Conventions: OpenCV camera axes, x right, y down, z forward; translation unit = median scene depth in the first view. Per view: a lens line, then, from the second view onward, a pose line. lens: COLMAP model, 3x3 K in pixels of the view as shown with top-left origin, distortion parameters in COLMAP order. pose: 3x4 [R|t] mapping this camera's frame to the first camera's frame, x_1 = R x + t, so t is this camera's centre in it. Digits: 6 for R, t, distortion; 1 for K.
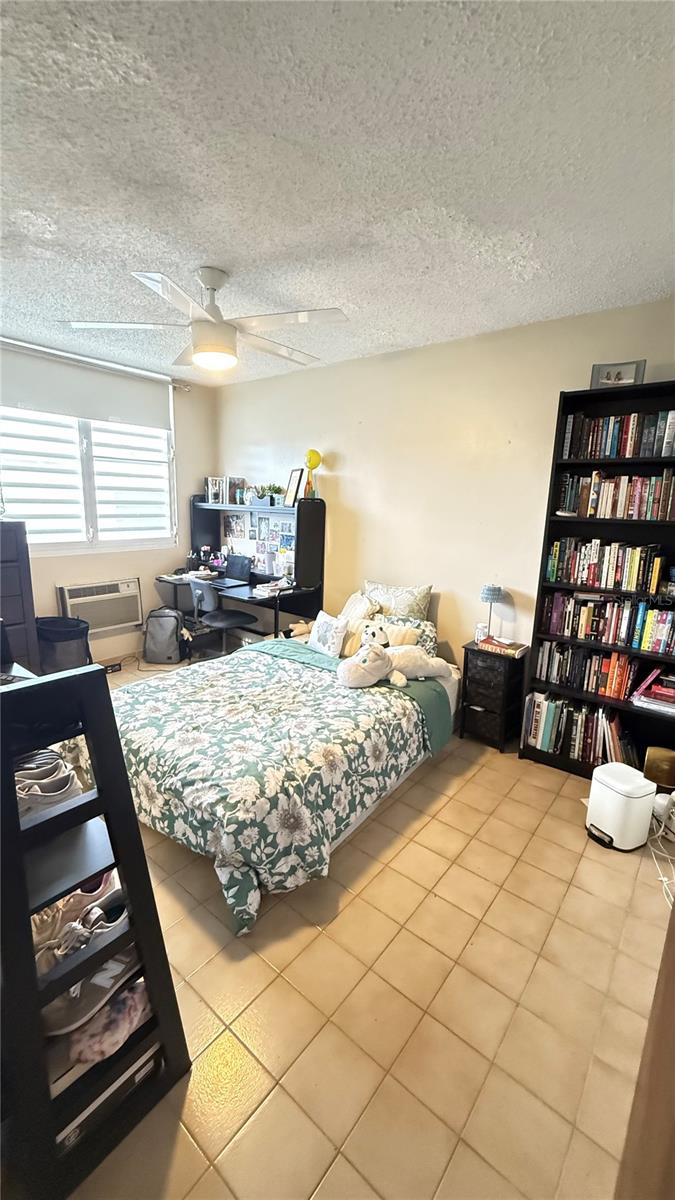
lens RADIAL K [[478.4, 0, 335.7], [0, 478.4, 598.5], [0, 0, 1]] dist [0.000250, 0.000410]
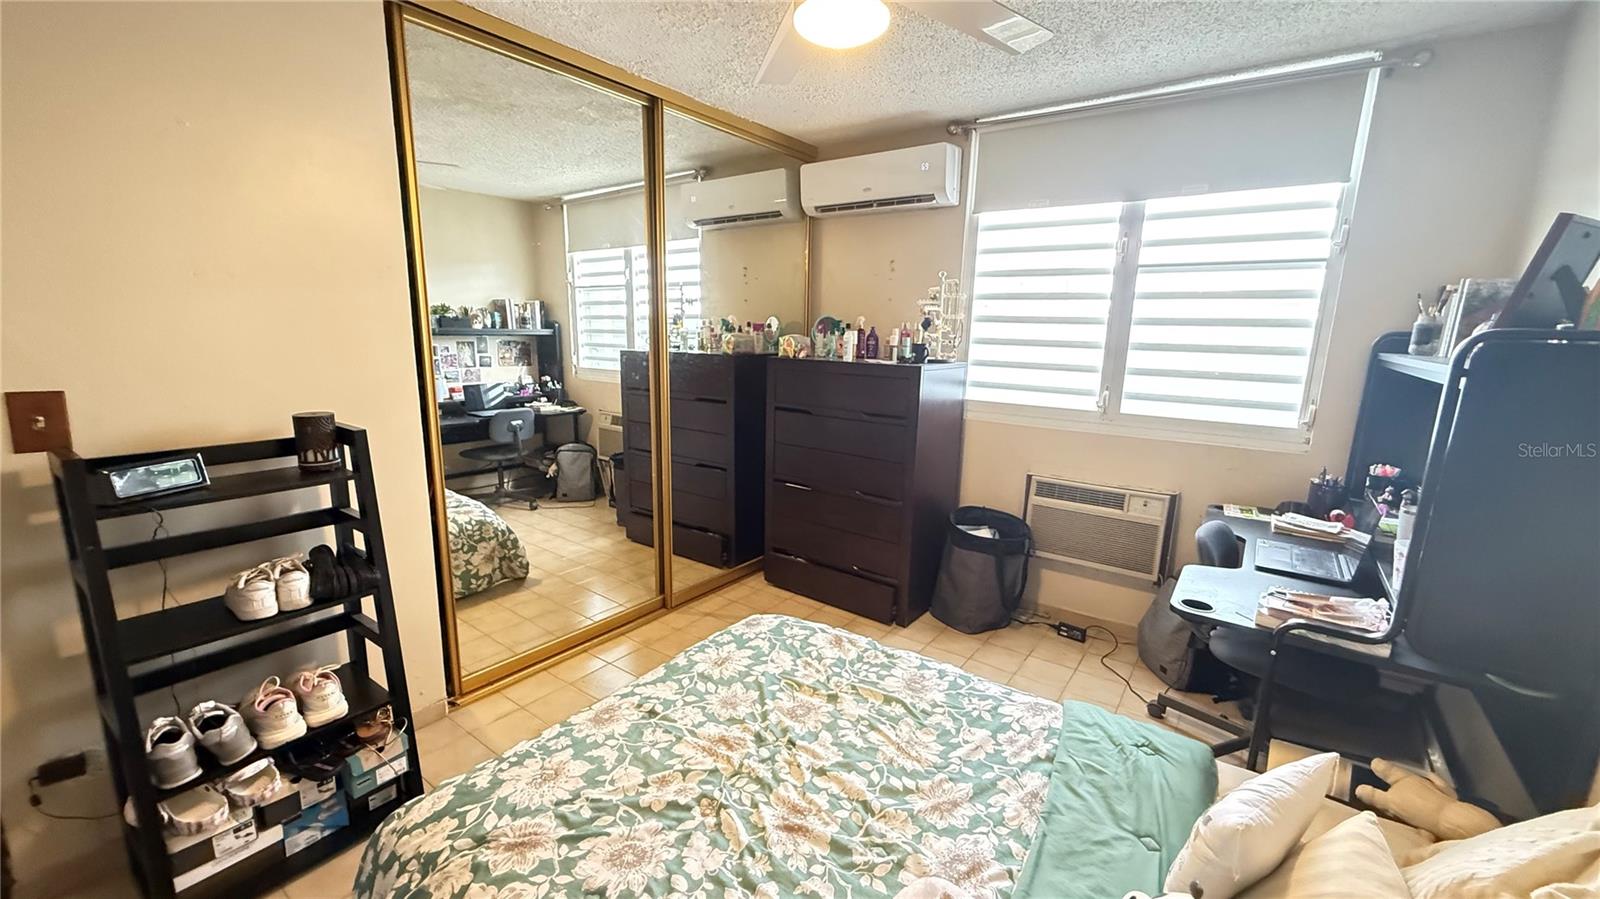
lens RADIAL K [[637.8, 0, 805.2], [0, 637.8, 451.5], [0, 0, 1]] dist [0.000250, 0.000410]
pose [[0.055049, 0.168653, -0.984137, 0.248651], [-0.222226, 0.962980, 0.152597, -0.113858], [0.973440, 0.210301, 0.090490, 0.598606]]
